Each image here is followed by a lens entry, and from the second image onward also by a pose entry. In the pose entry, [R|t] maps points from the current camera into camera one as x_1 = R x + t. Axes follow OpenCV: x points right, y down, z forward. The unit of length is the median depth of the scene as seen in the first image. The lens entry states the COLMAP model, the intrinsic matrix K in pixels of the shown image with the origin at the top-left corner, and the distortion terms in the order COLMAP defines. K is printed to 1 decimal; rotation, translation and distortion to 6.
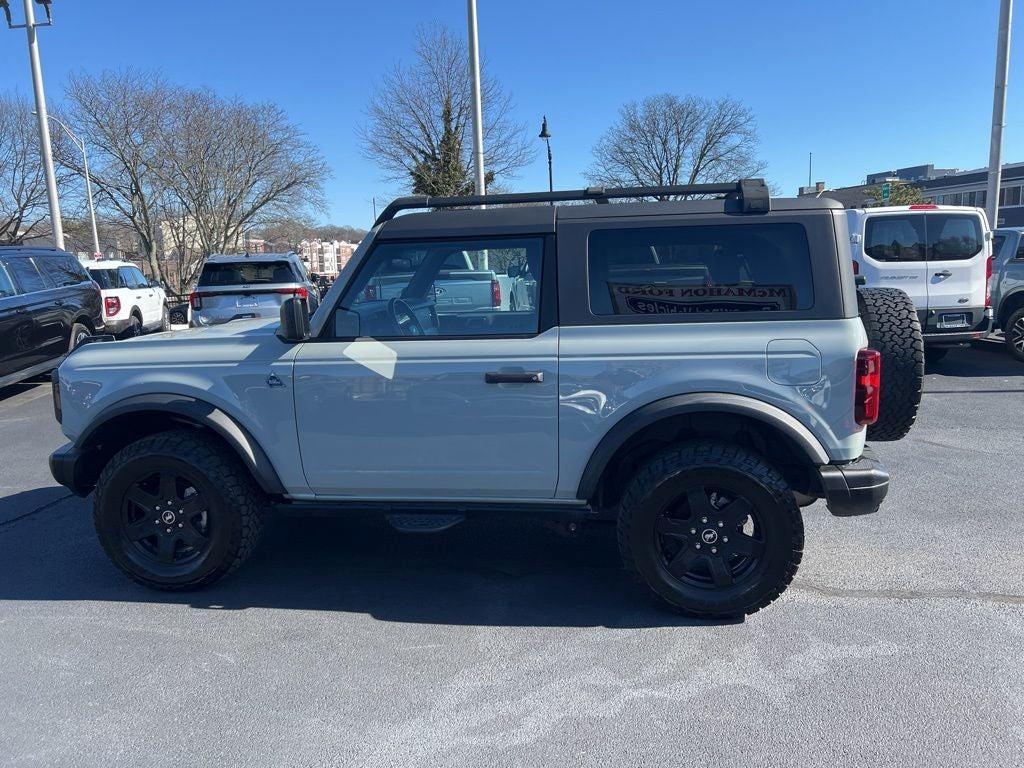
lens RADIAL K [[753.8, 0, 516.2], [0, 753.8, 382.1], [0, 0, 1]] dist [0.062125, -0.062637]
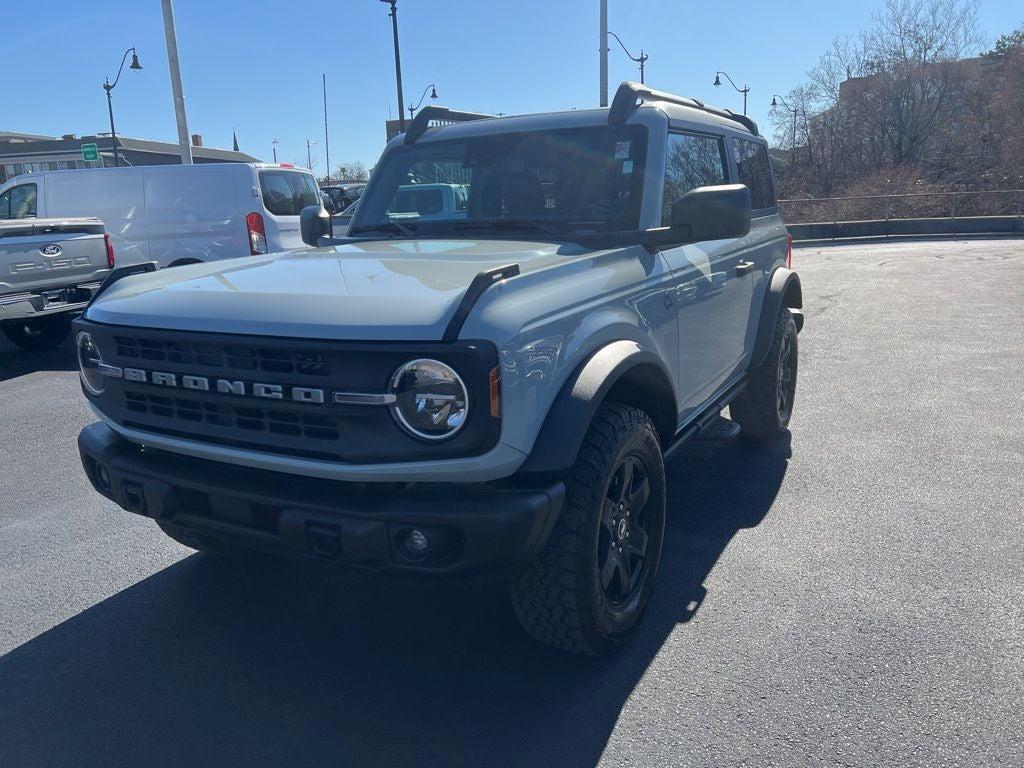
lens RADIAL K [[772.6, 0, 496.9], [0, 772.6, 391.5], [0, 0, 1]] dist [0.049943, -0.057652]
pose [[0.367081, -0.204409, 0.907451, -1.121360], [0.180941, 0.972613, 0.145893, -0.059408], [-0.912421, 0.110641, 0.394014, 0.849954]]
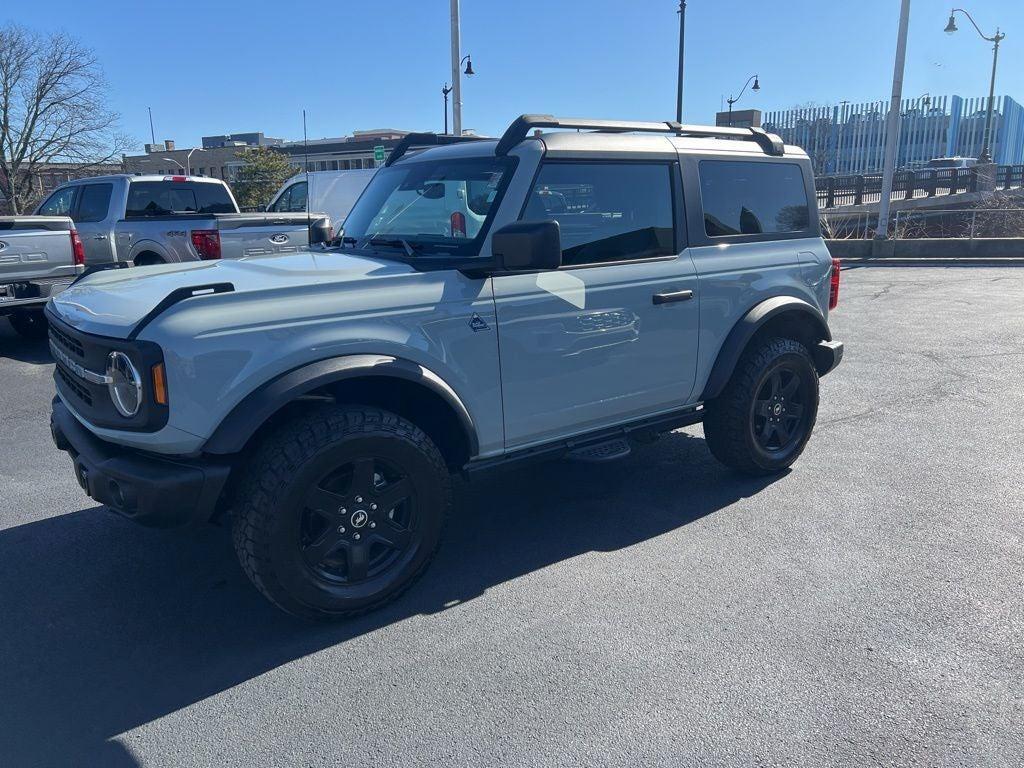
lens RADIAL K [[759.9, 0, 504.2], [0, 759.9, 390.1], [0, 0, 1]] dist [0.067815, -0.069555]
pose [[0.703035, -0.149464, 0.695271, -0.894358], [0.111355, 0.988741, 0.099953, -0.009604], [-0.702383, 0.007152, 0.711764, 0.370205]]
